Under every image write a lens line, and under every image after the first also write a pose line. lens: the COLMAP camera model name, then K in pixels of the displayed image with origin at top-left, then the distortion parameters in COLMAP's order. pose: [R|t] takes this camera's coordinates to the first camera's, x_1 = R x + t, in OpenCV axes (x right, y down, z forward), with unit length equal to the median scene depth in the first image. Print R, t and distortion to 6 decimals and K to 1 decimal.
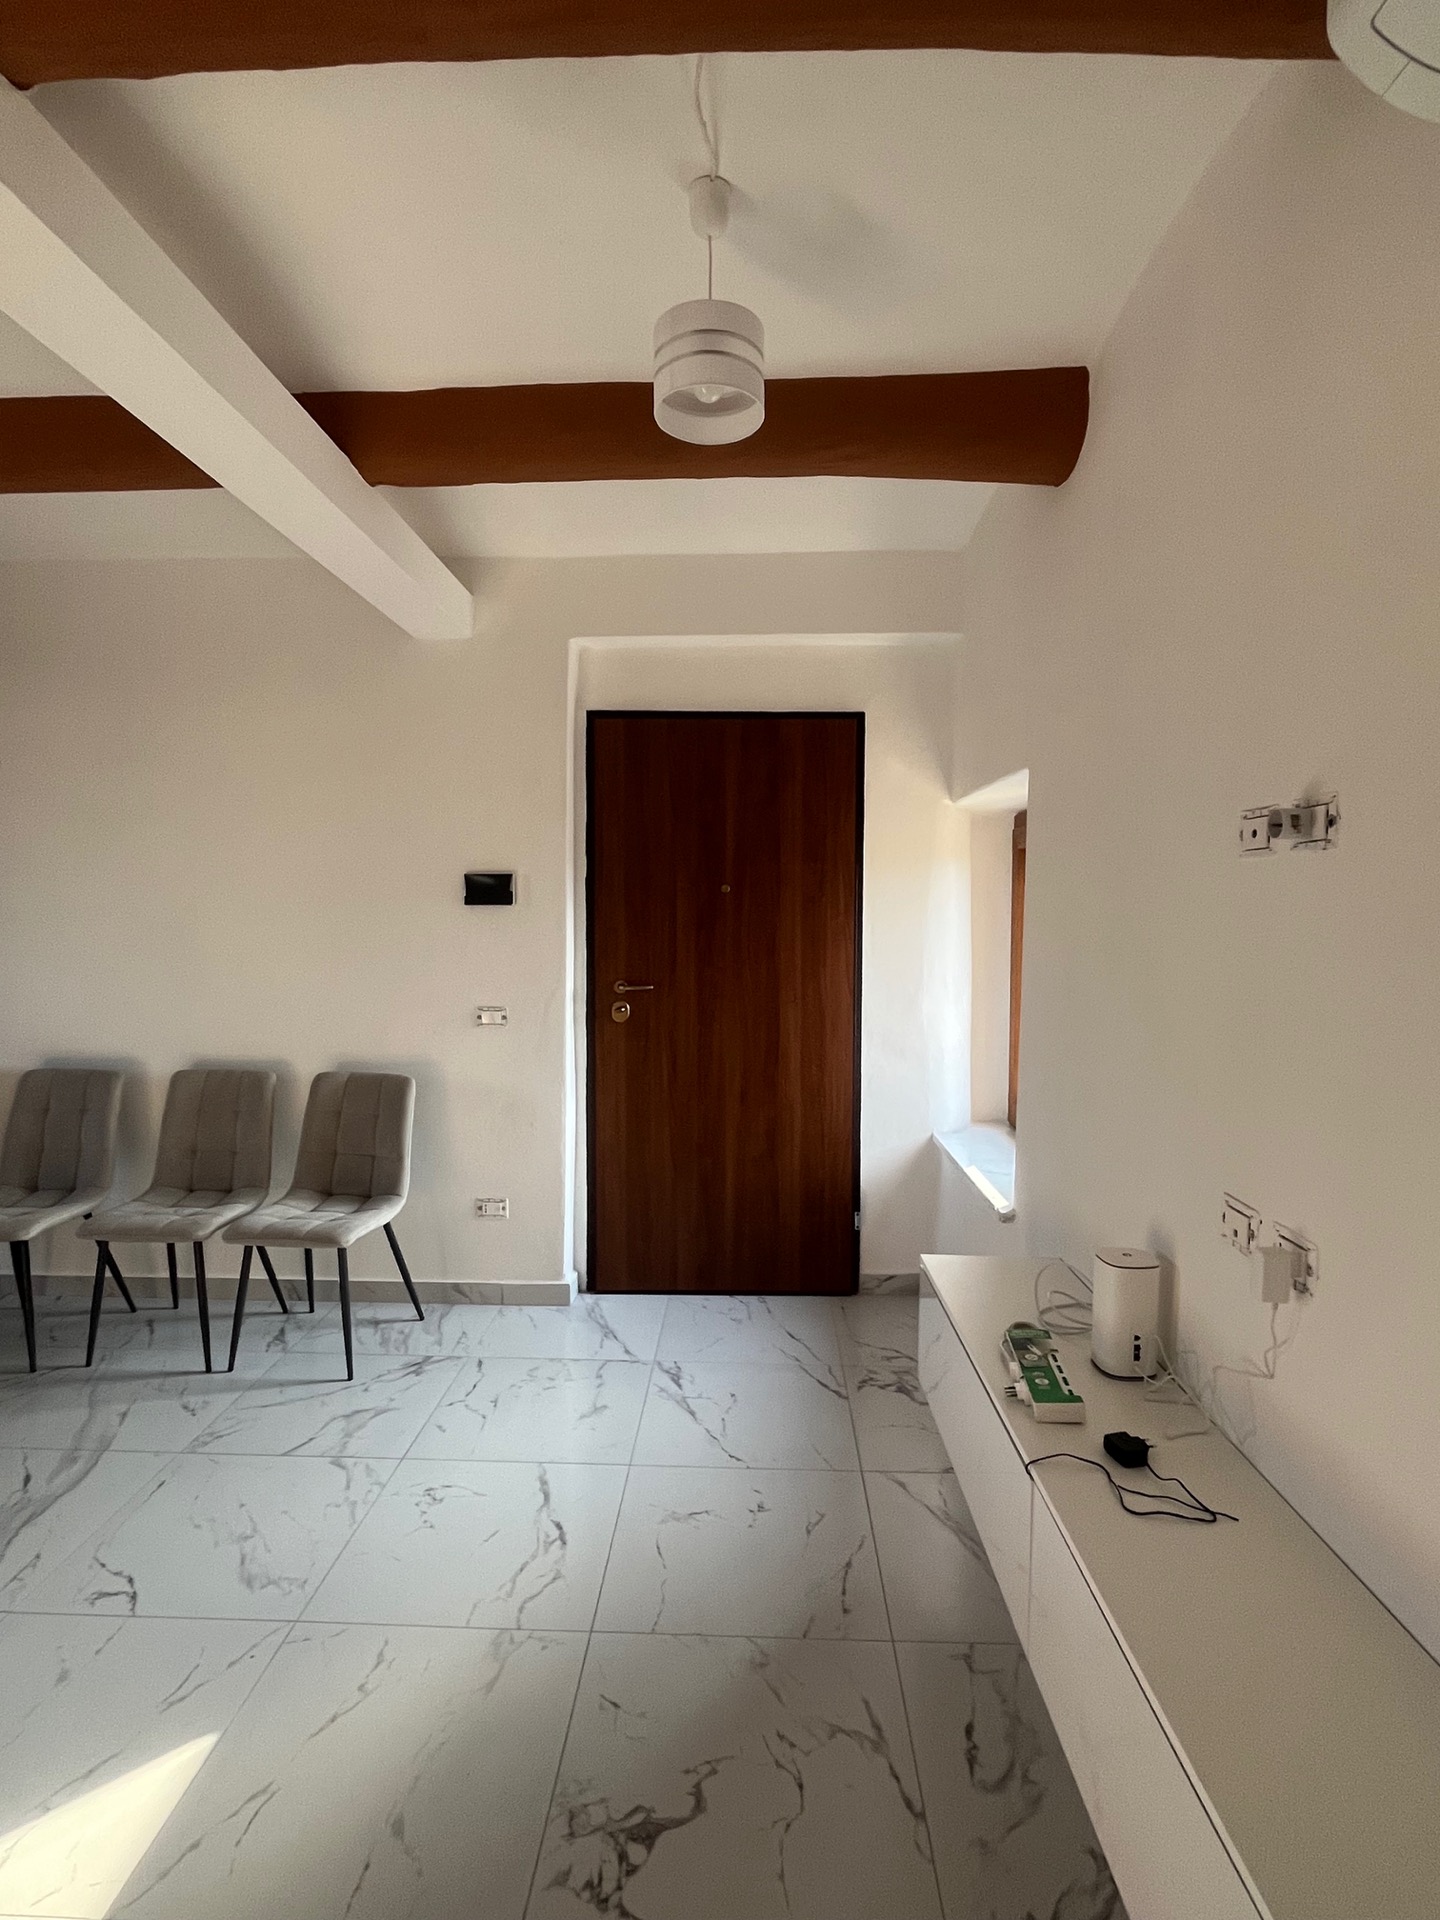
lens RADIAL K [[990.6, 0, 719.2], [0, 990.6, 955.0], [0, 0, 1]] dist [-0.002503, -0.001262]
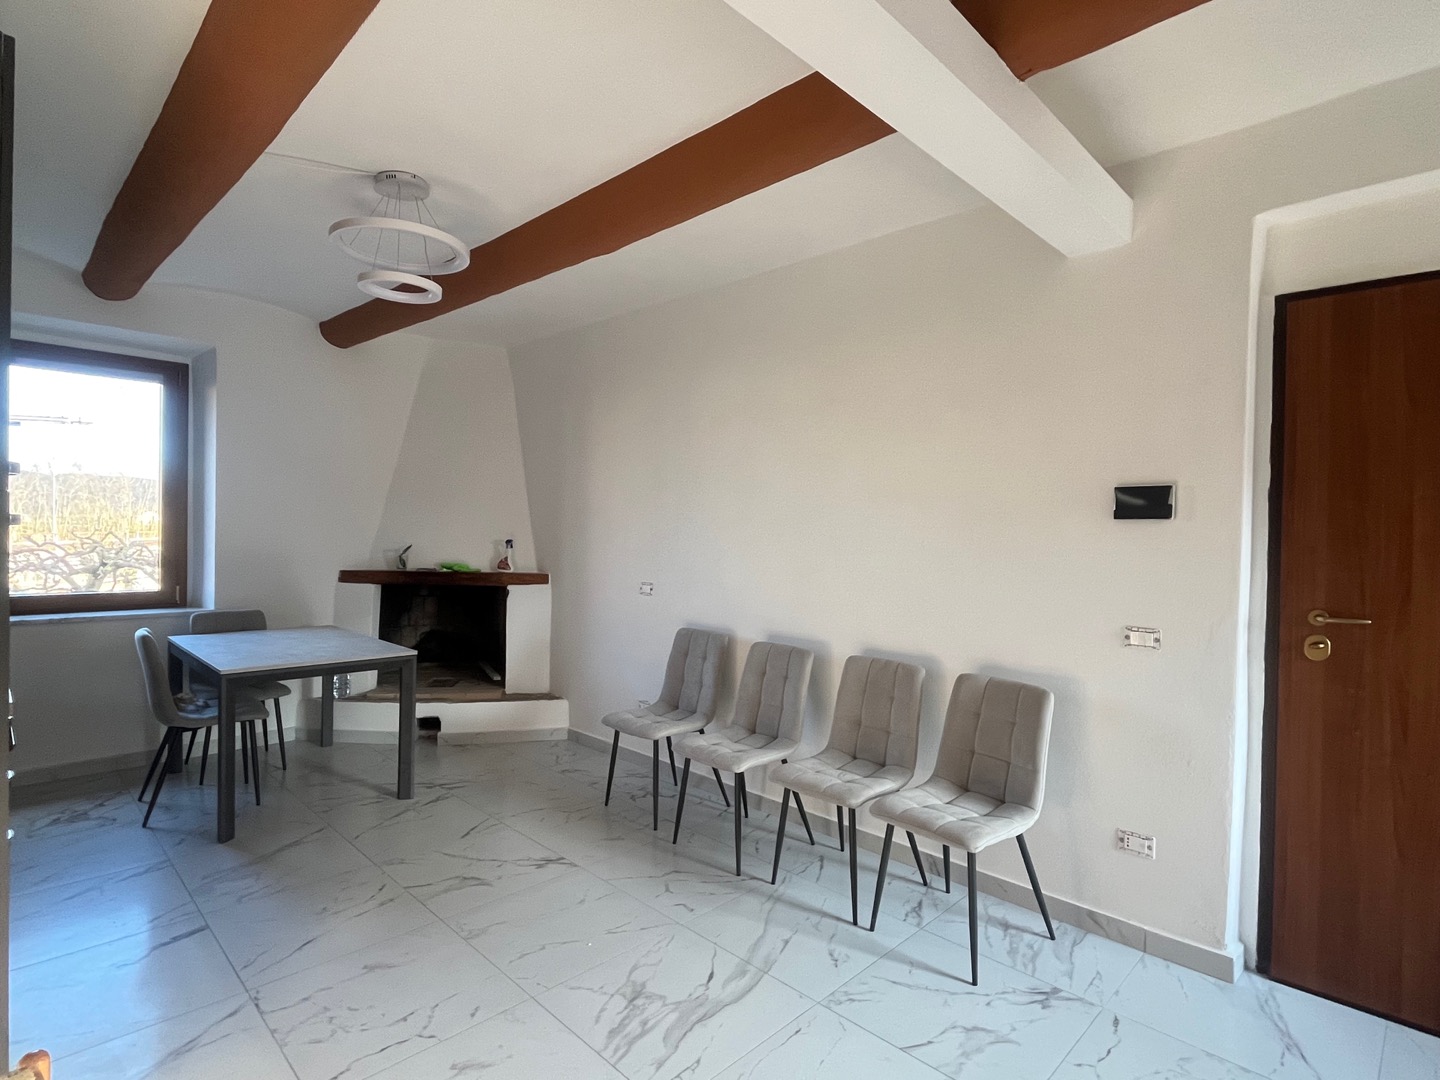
lens RADIAL K [[743.0, 0, 713.9], [0, 743.0, 540.2], [0, 0, 1]] dist [-0.002503, -0.001262]
pose [[0.734914, 0.016184, -0.677967, -0.055504], [-0.044144, 0.998737, -0.024010, 0.004772], [0.676722, 0.047574, 0.734700, 0.216161]]
